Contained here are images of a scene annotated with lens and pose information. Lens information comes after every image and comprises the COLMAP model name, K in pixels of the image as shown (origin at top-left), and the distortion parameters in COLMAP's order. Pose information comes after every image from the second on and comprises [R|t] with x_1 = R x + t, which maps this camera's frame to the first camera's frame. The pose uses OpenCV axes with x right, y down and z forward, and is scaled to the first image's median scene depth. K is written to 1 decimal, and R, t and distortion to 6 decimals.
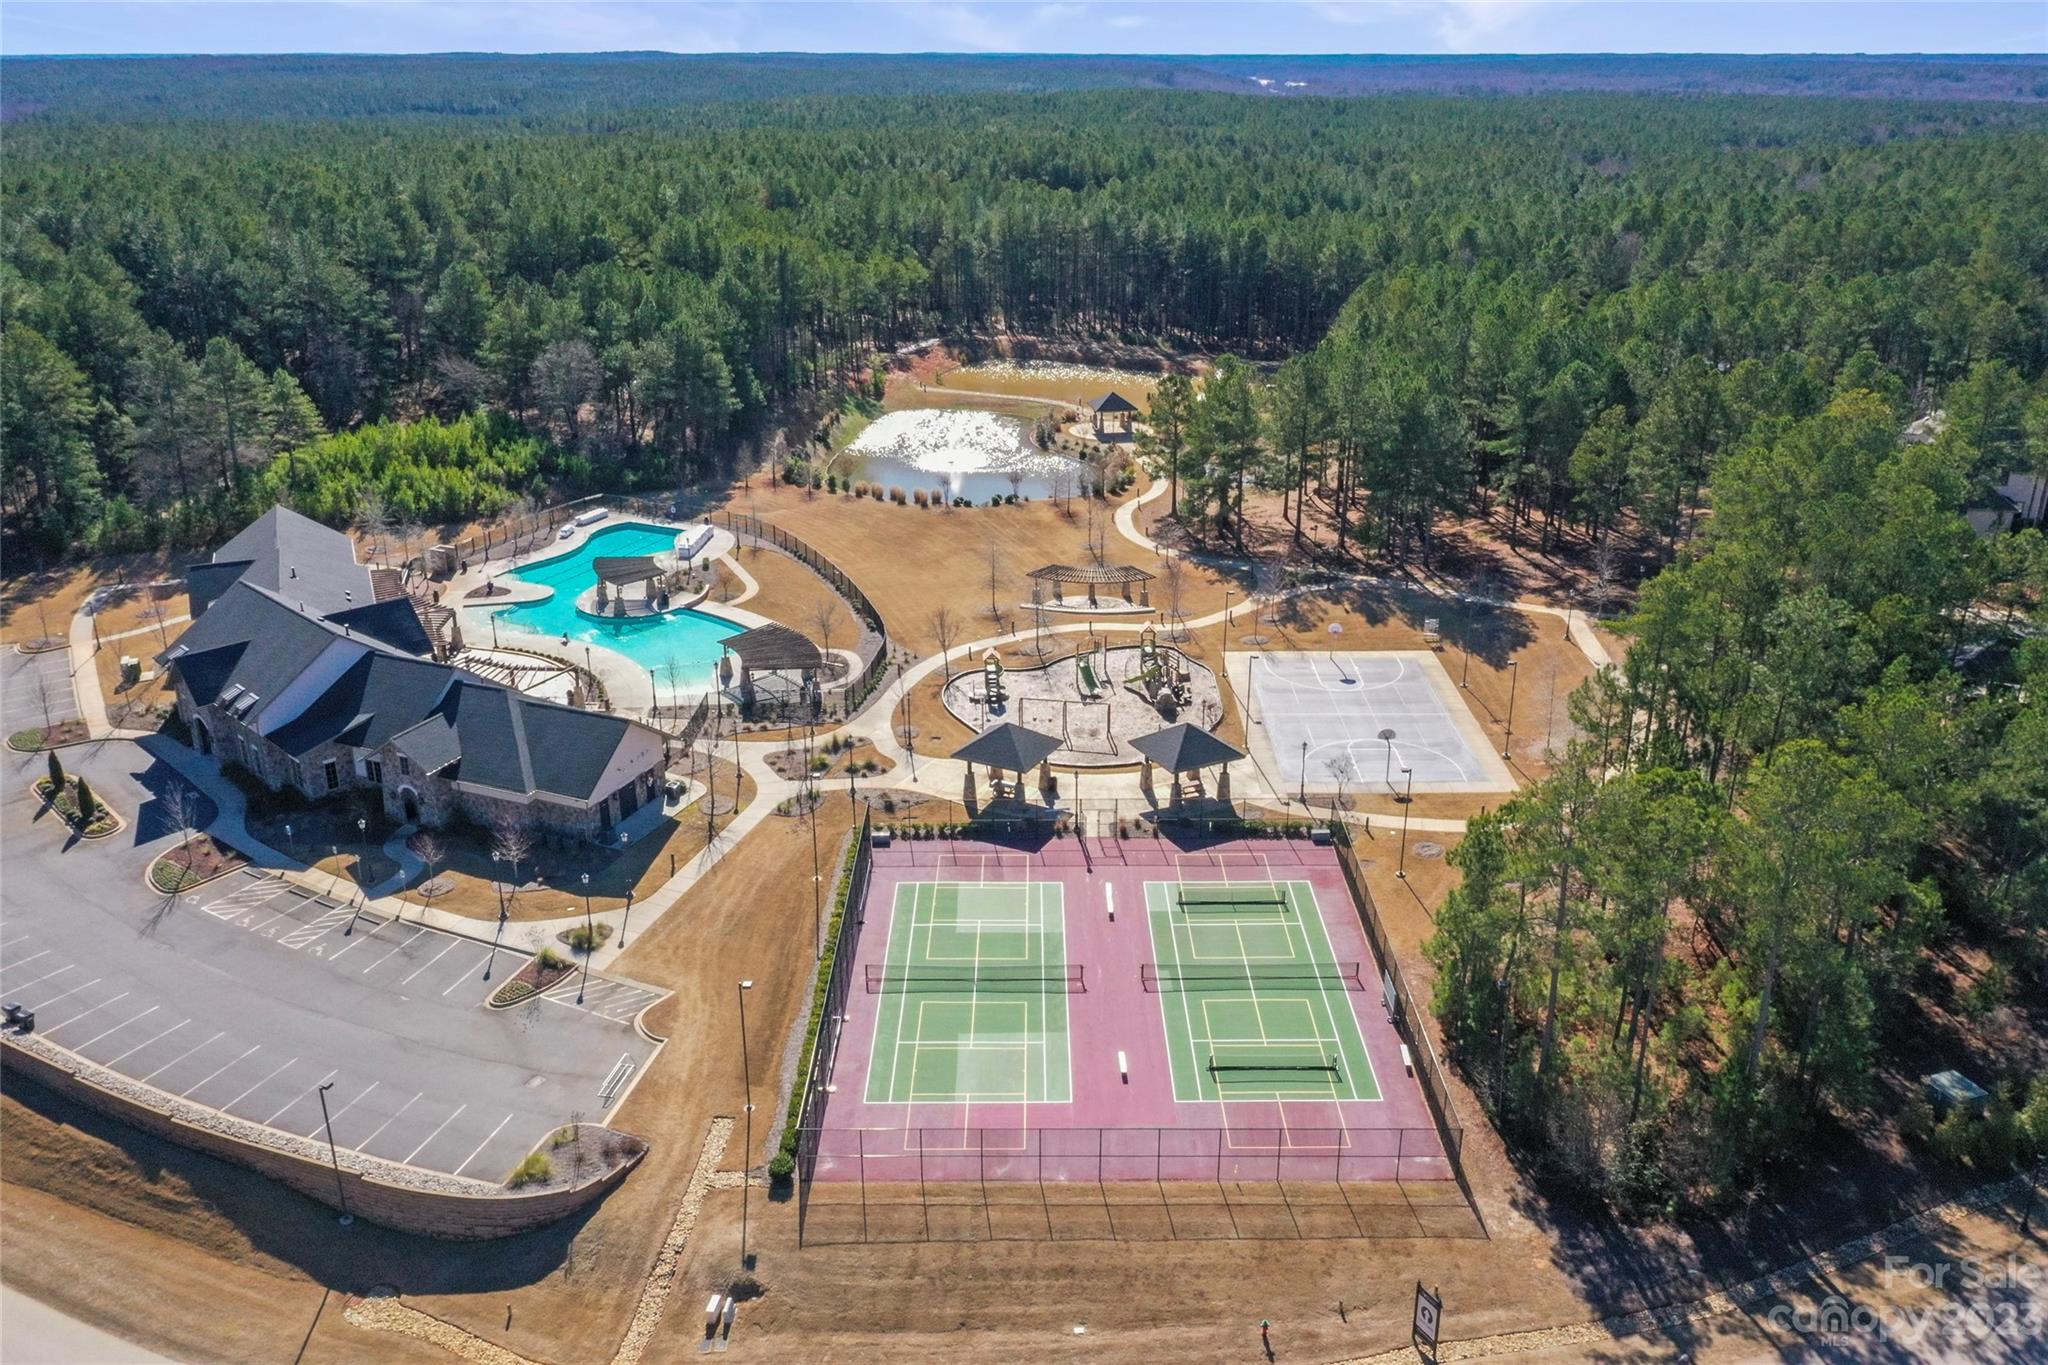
lens RADIAL K [[1611.1, 0, 1019.0], [0, 1611.1, 680.9], [0, 0, 1]] dist [-0.006442, 0.000546]
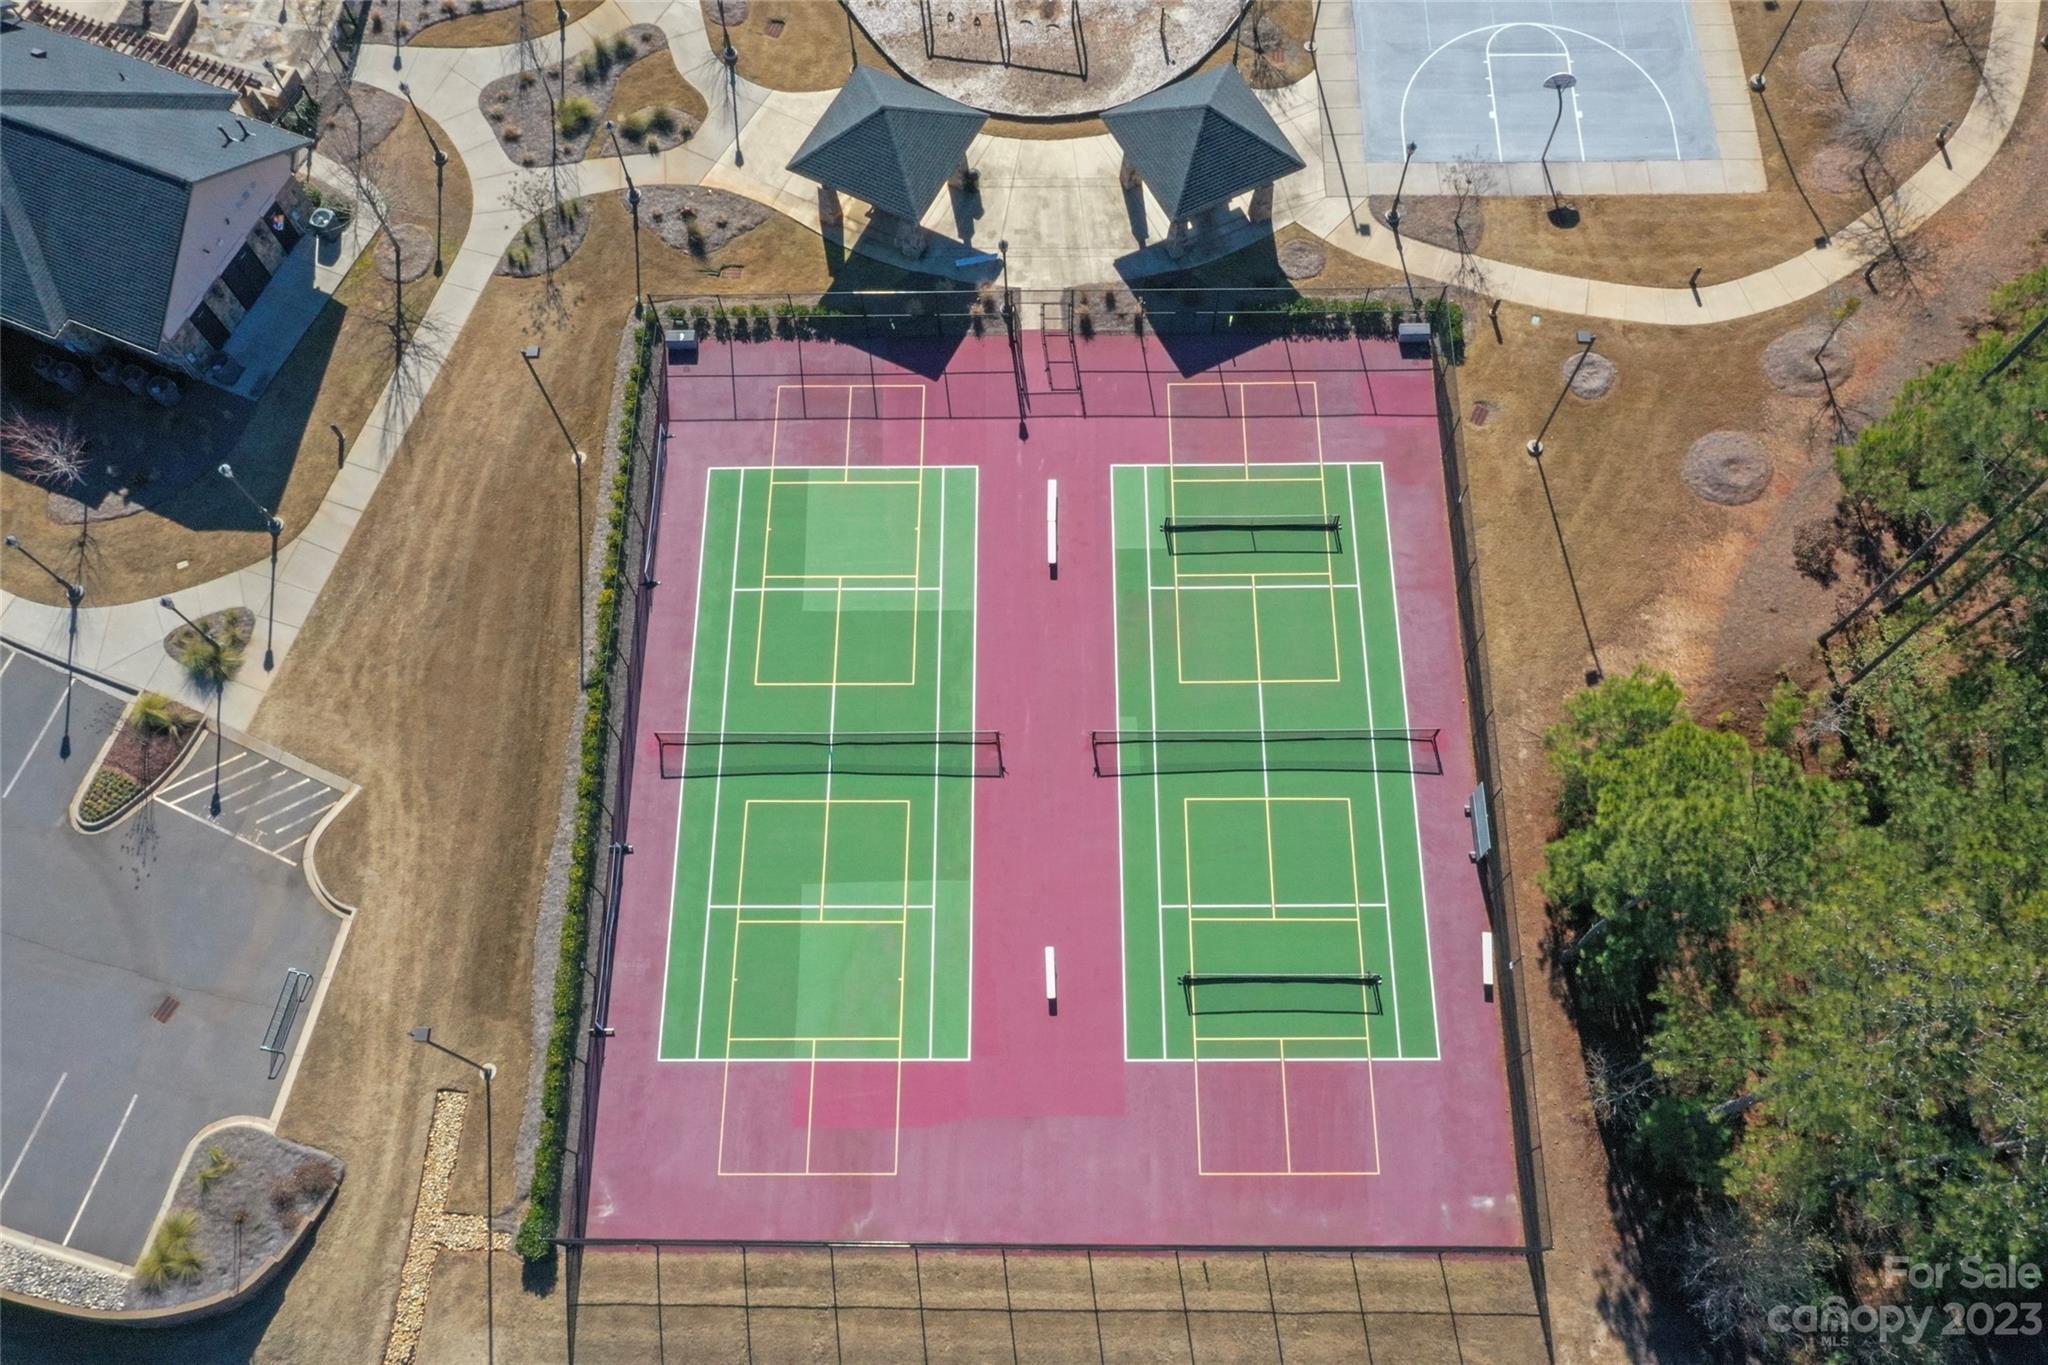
lens RADIAL K [[1611.1, 0, 1019.0], [0, 1611.1, 680.9], [0, 0, 1]] dist [-0.006442, 0.000546]
pose [[0.999923, -0.006245, -0.010747, 0.045543], [0.012058, 0.697274, 0.716704, -0.240757], [0.003018, -0.716778, 0.697295, 0.482717]]
